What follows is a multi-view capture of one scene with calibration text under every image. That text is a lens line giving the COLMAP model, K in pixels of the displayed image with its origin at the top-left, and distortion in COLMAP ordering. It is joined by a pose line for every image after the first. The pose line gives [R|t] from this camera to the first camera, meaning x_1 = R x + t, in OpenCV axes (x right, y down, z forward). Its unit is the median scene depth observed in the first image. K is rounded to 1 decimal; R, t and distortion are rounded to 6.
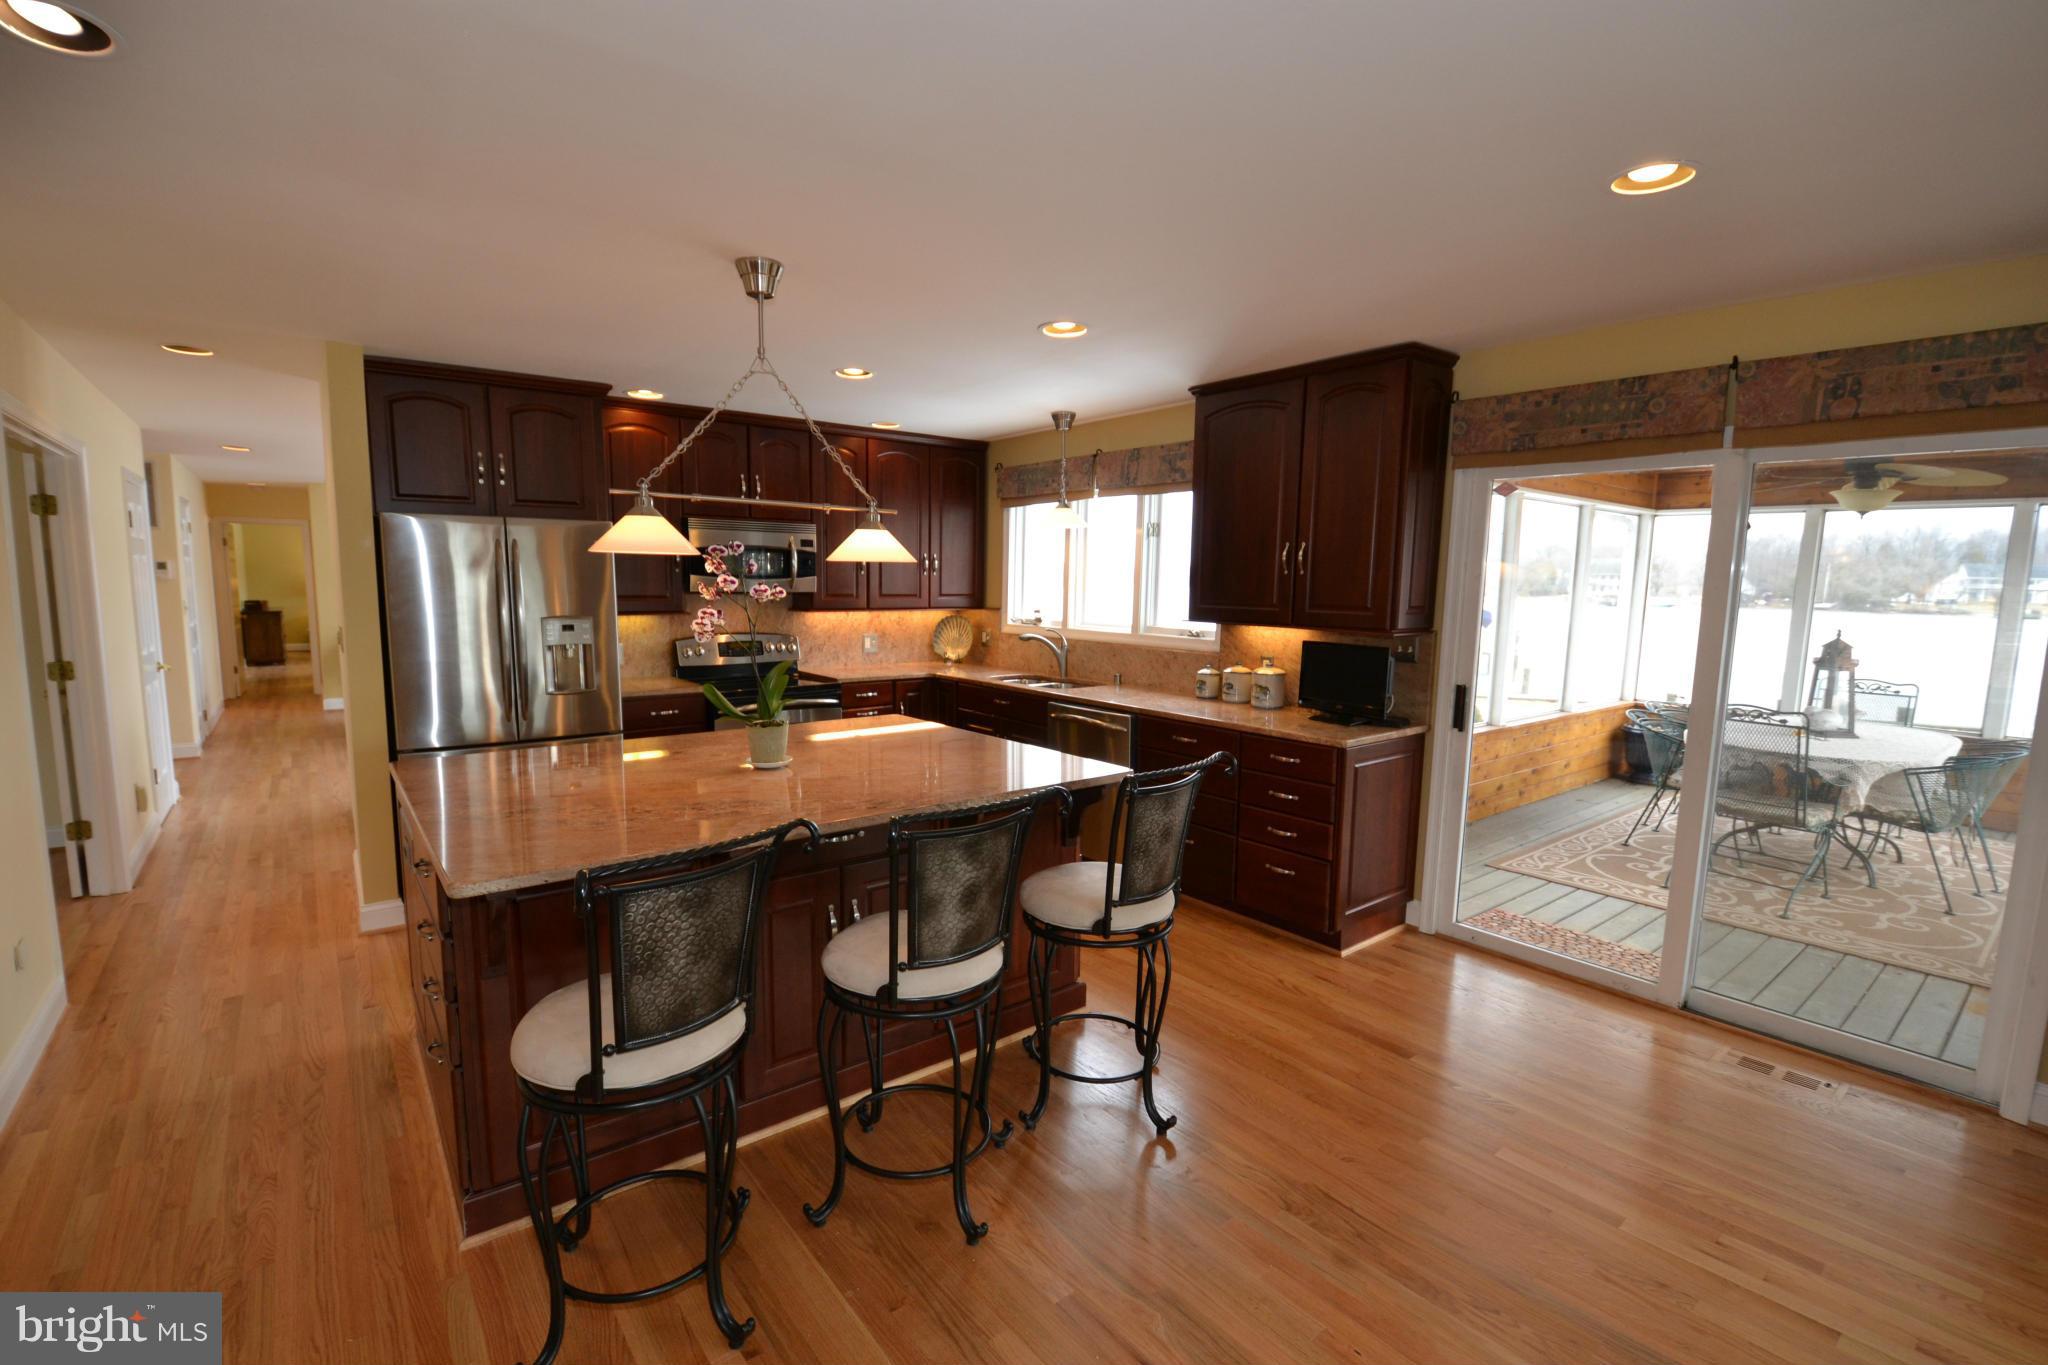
lens RADIAL K [[901.6, 0, 1019.3], [0, 901.6, 685.5], [0, 0, 1]] dist [-0.003561, -0.000172]
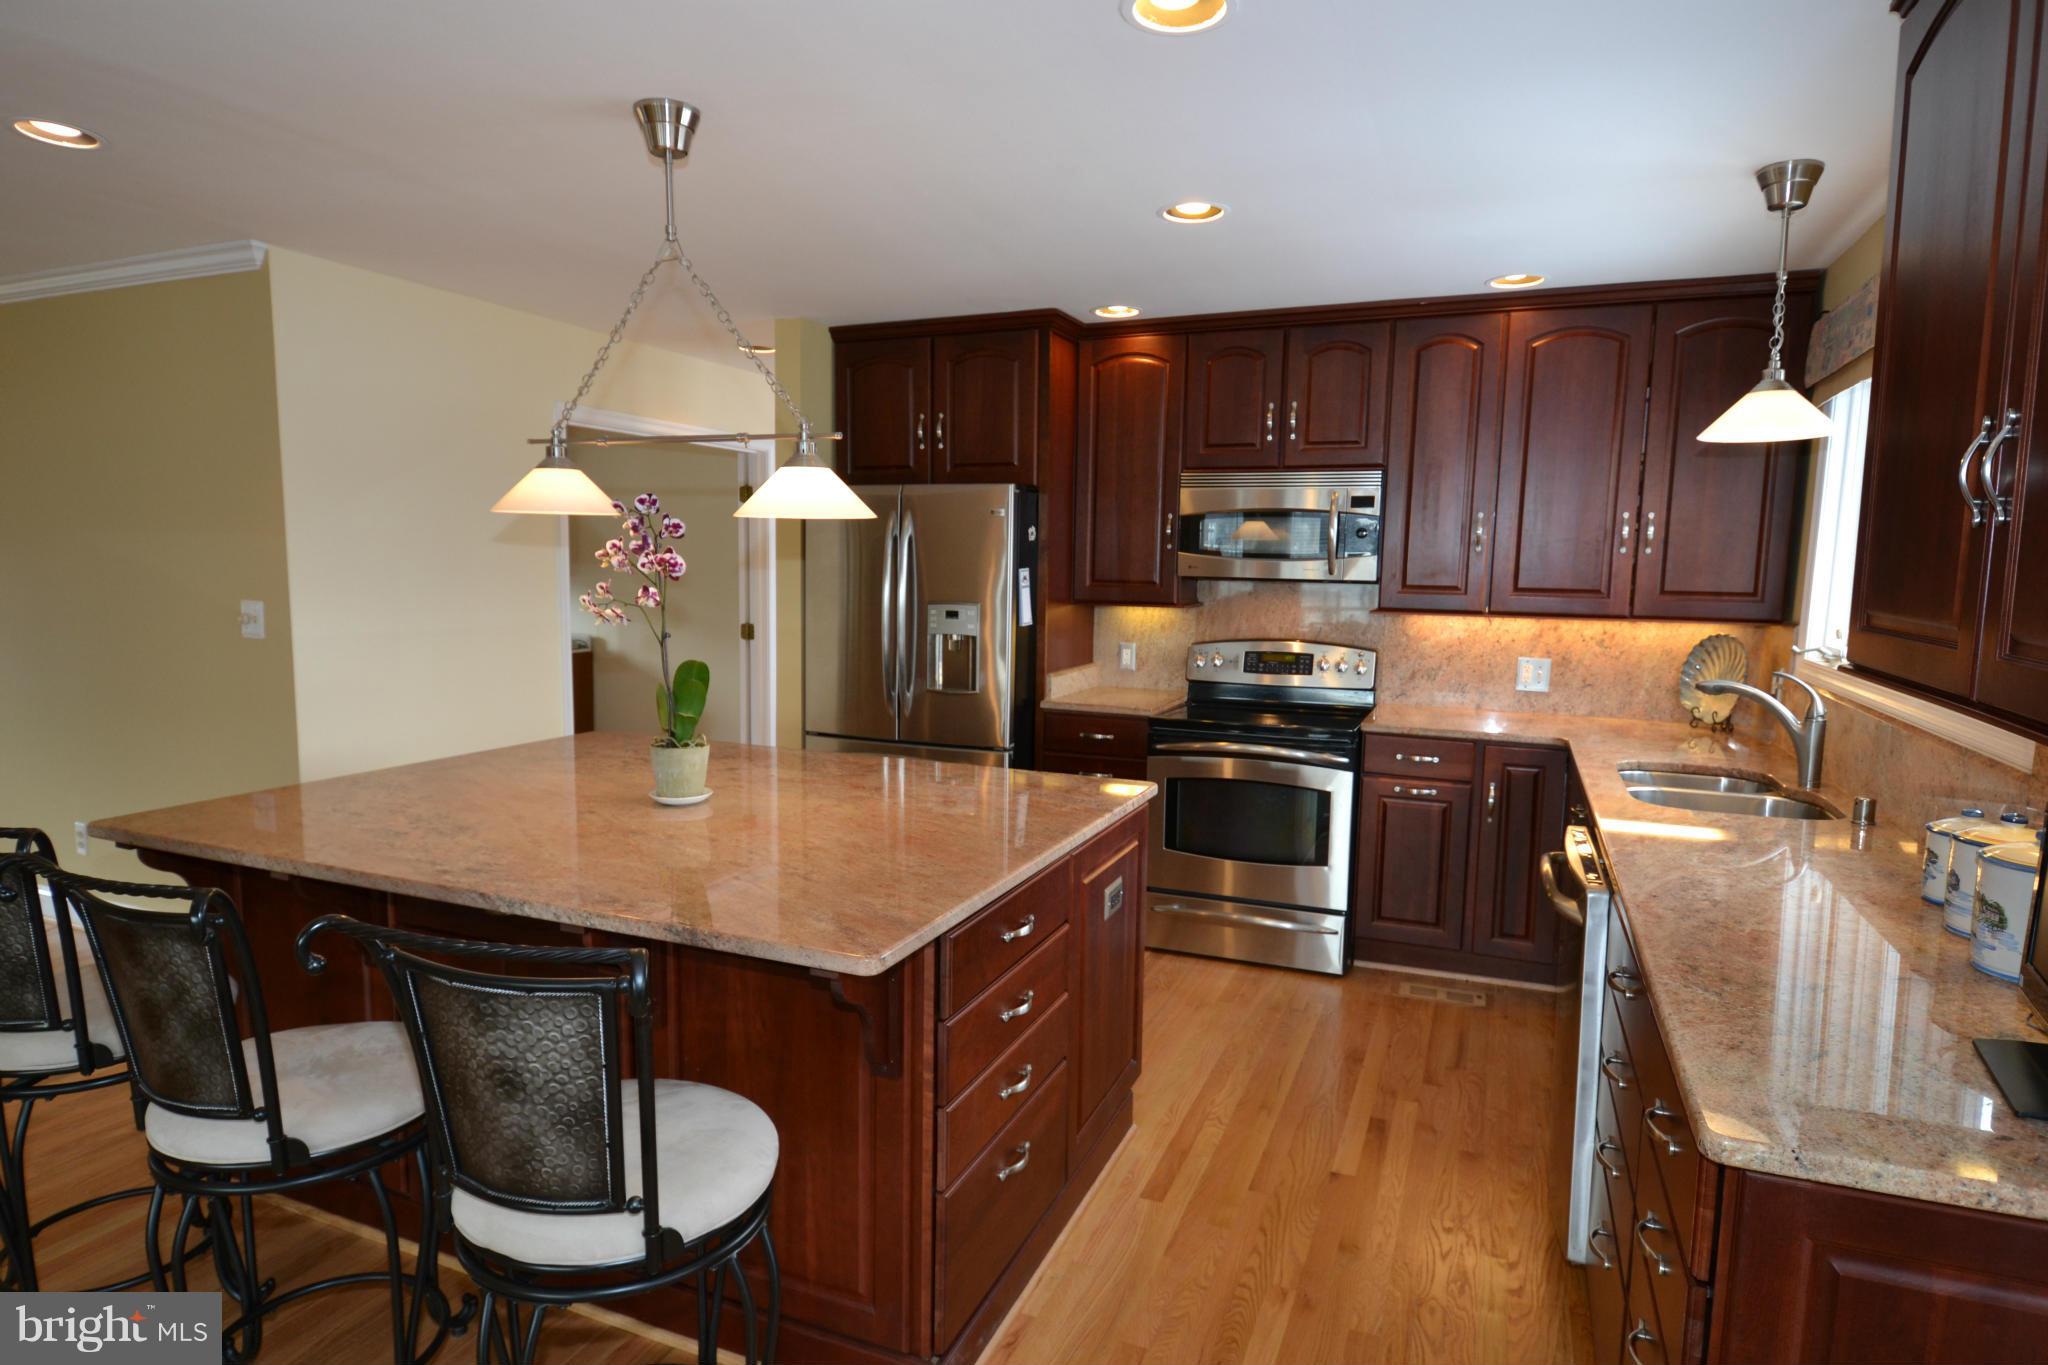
lens RADIAL K [[1171.2, 0, 1020.2], [0, 1171.2, 683.5], [0, 0, 1]] dist [0.007097, 0.000964]
pose [[0.480666, 0.091721, -0.872093, 0.347606], [-0.112170, 0.992776, 0.042590, -0.040189], [0.869700, 0.077351, 0.487482, 0.399487]]
